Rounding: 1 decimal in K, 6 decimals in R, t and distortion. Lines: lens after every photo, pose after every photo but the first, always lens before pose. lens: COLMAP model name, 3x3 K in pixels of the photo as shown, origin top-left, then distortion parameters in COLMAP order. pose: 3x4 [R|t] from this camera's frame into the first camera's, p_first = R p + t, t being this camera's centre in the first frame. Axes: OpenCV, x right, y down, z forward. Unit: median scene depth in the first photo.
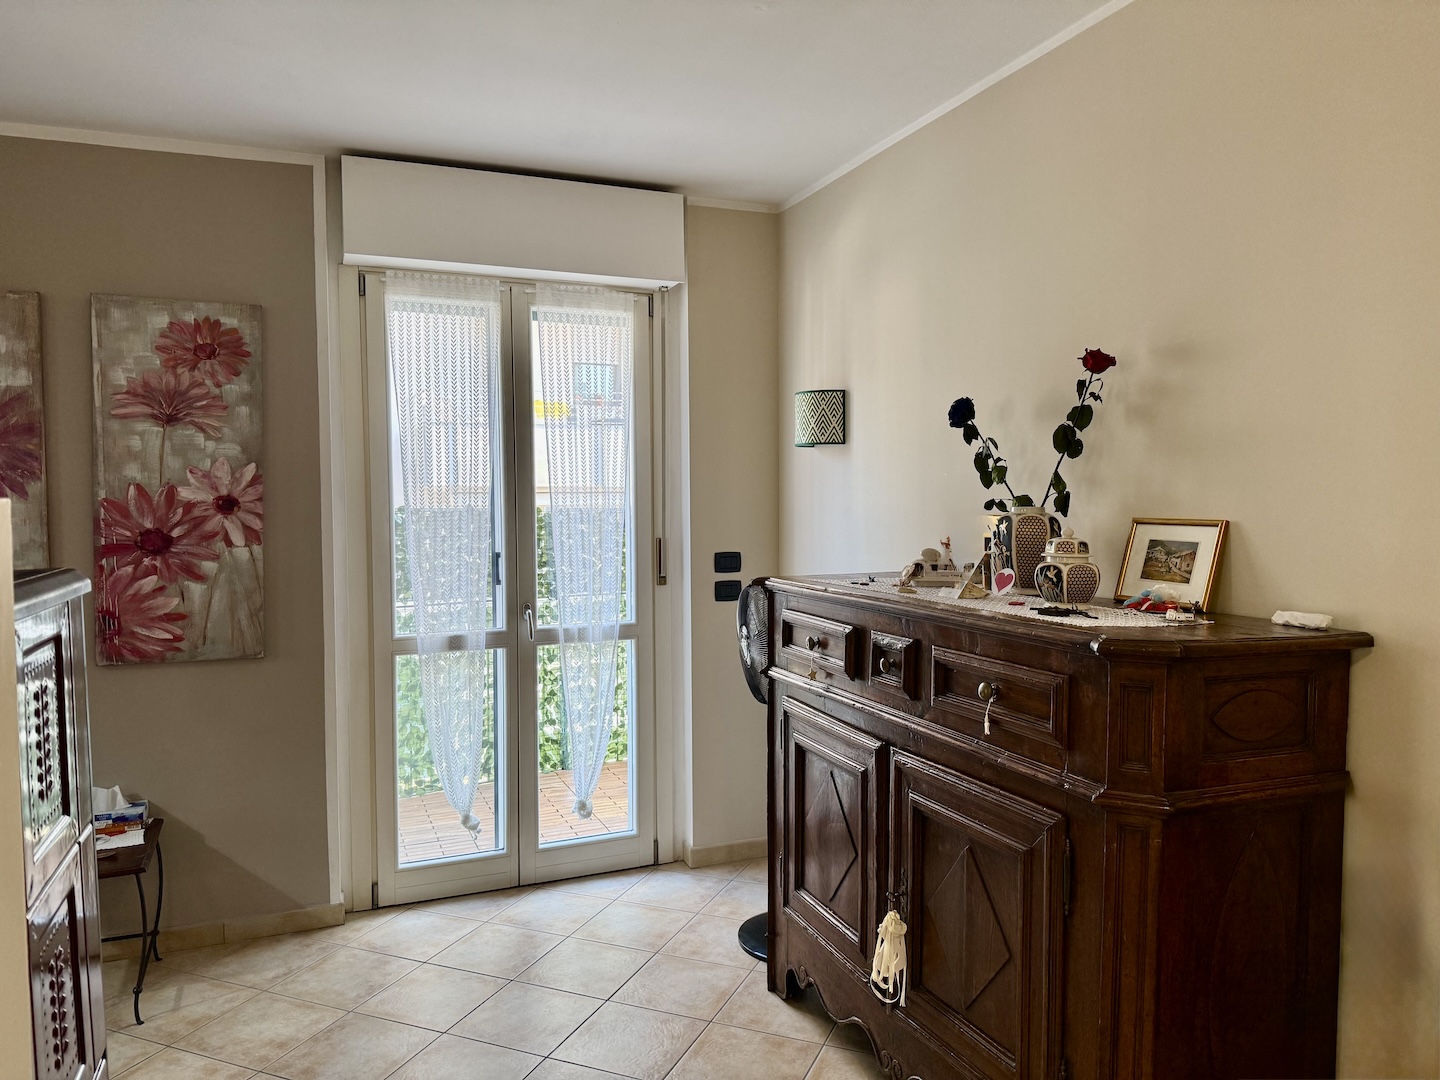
lens RADIAL K [[1000.4, 0, 716.5], [0, 1000.4, 542.4], [0, 0, 1]] dist [0.092117, -0.127404]
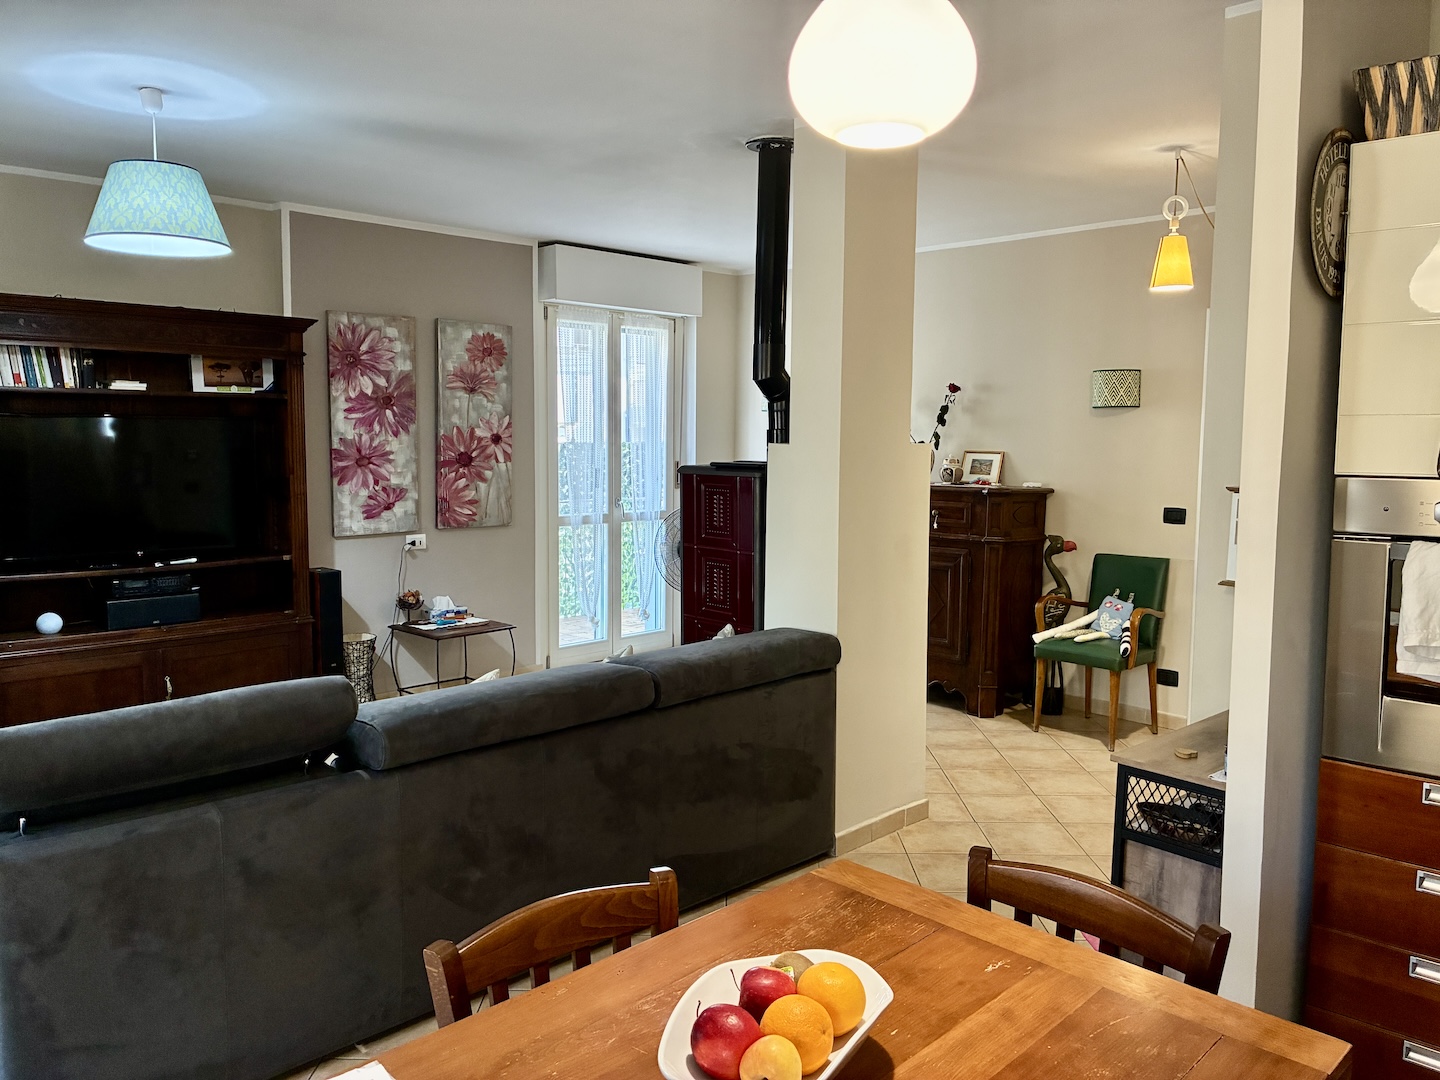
lens RADIAL K [[1086.2, 0, 720.6], [0, 1086.2, 532.2], [0, 0, 1]] dist [0.057680, -0.079359]
pose [[0.922740, -0.018122, 0.384998, -0.866948], [0.000239, 0.998921, 0.046448, 0.037896], [-0.385424, -0.042768, 0.921748, -0.925029]]
